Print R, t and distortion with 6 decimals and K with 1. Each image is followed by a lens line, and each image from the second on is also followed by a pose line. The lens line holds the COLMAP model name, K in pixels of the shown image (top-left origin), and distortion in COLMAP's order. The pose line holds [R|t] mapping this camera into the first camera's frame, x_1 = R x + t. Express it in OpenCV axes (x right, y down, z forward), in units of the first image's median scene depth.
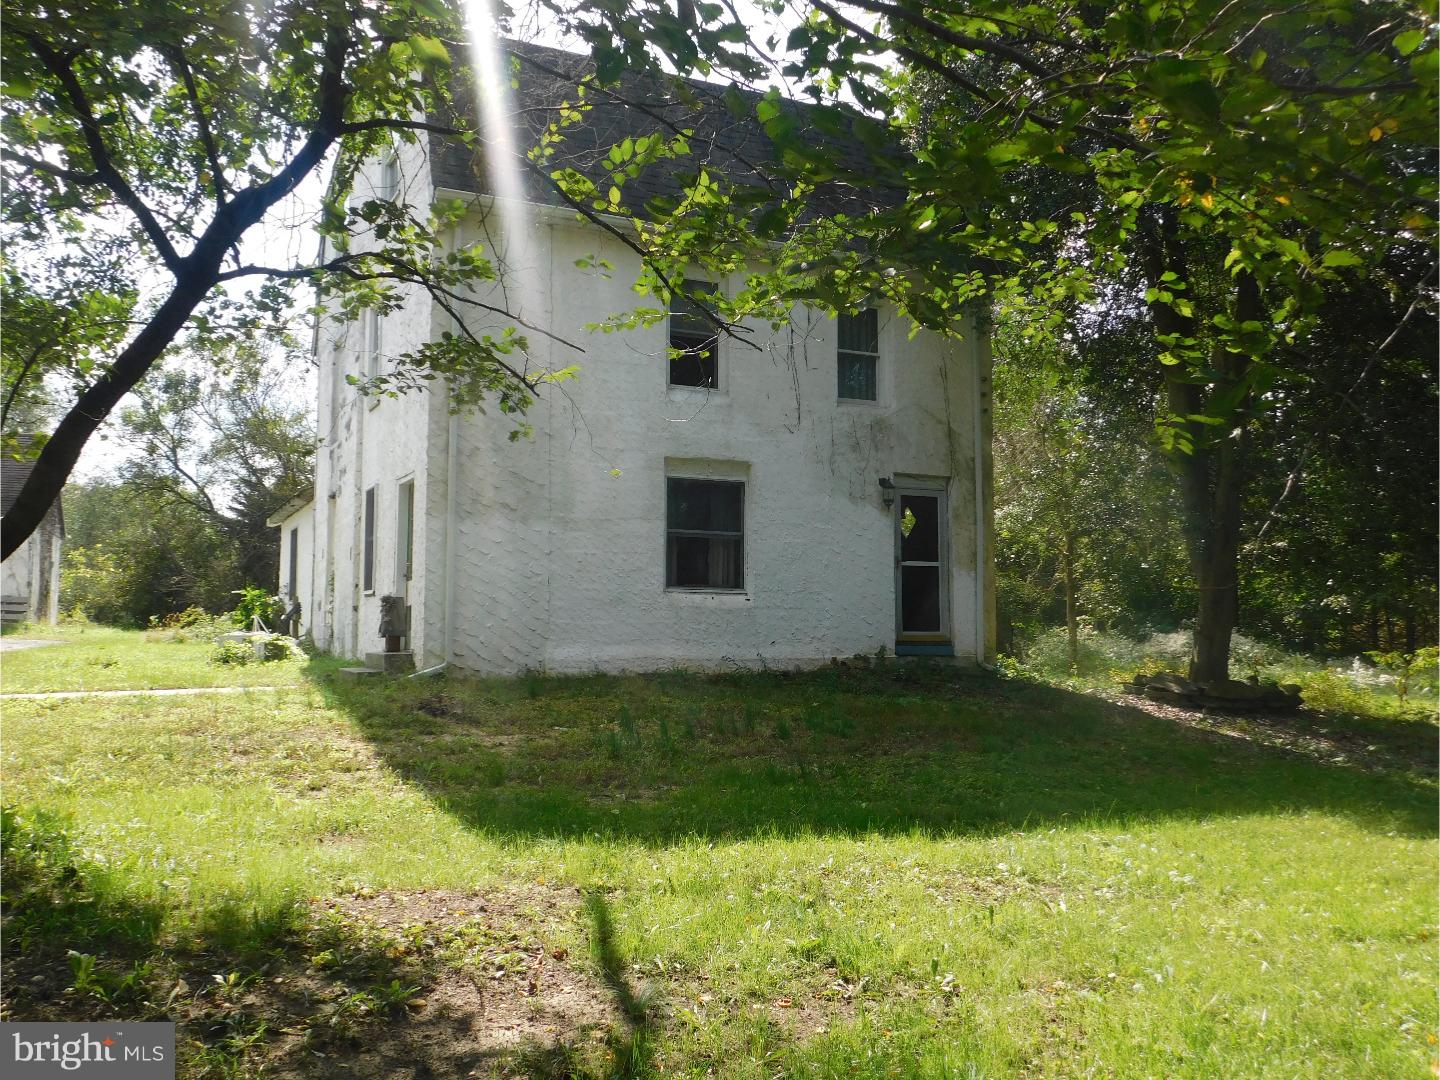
lens RADIAL K [[1180.1, 0, 720.0], [0, 1180.1, 540.0], [0, 0, 1]] dist [0.000094, -0.000584]
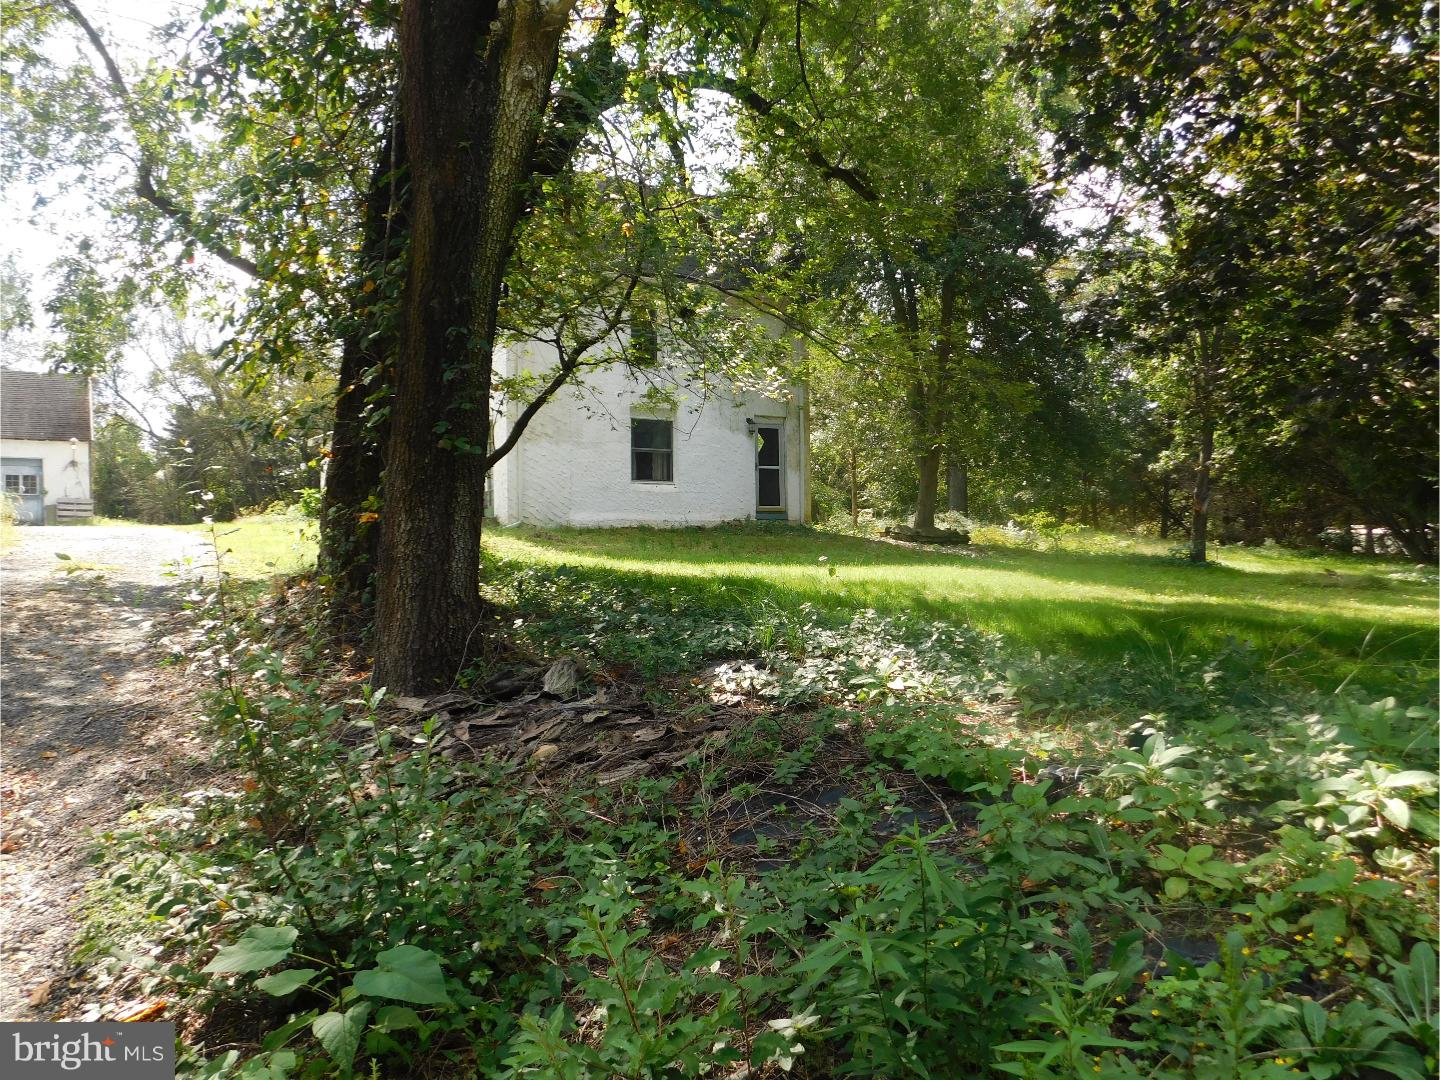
lens RADIAL K [[1180.1, 0, 720.0], [0, 1180.1, 540.0], [0, 0, 1]] dist [0.000094, -0.000584]
pose [[0.986854, -0.013430, 0.161058, -0.186851], [0.002268, 0.997594, 0.069294, 0.006531], [-0.161601, -0.068018, 0.984509, -0.722623]]
